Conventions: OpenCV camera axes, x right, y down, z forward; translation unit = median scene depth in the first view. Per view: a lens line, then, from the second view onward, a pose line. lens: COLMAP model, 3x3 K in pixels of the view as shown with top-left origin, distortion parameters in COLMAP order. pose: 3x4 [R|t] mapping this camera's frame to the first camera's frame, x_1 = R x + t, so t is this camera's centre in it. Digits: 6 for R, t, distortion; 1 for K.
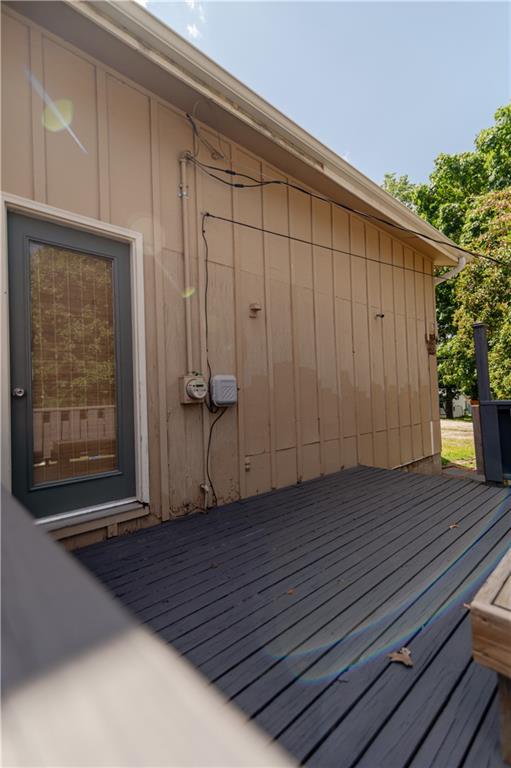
lens RADIAL K [[347.7, 0, 253.6], [0, 347.7, 385.7], [0, 0, 1]] dist [0.015632, -0.000196]
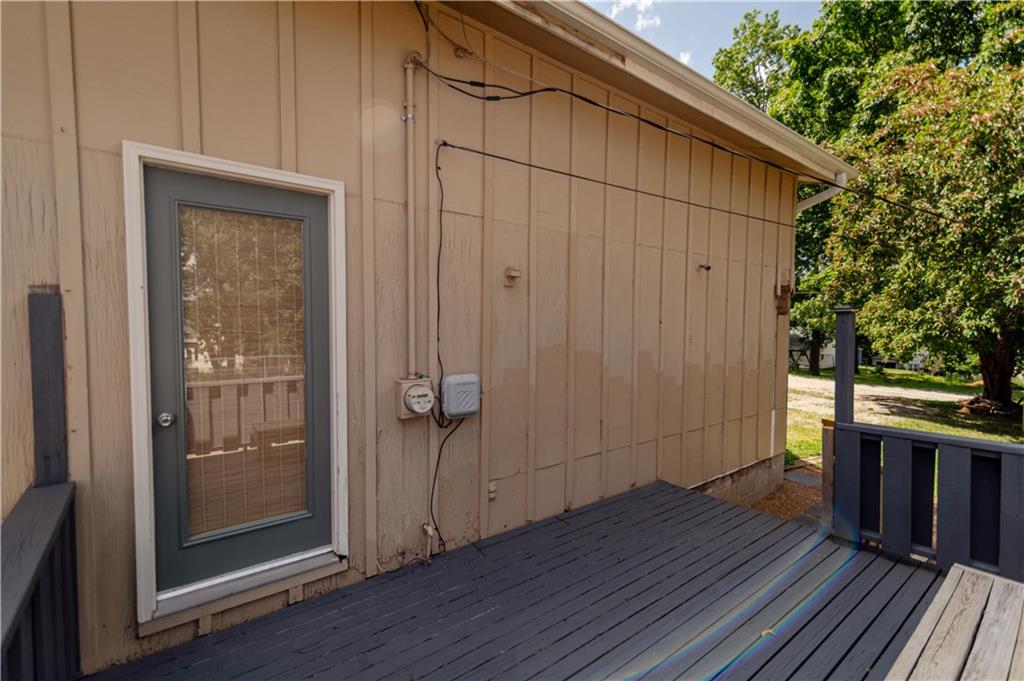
lens RADIAL K [[463.6, 0, 512.0], [0, 463.6, 338.8], [0, 0, 1]] dist [0.015632, -0.000196]
pose [[0.996298, 0.045418, -0.072988, 0.075861], [-0.039476, 0.995941, 0.080889, -0.164232], [0.076365, -0.077708, 0.994047, 0.058290]]
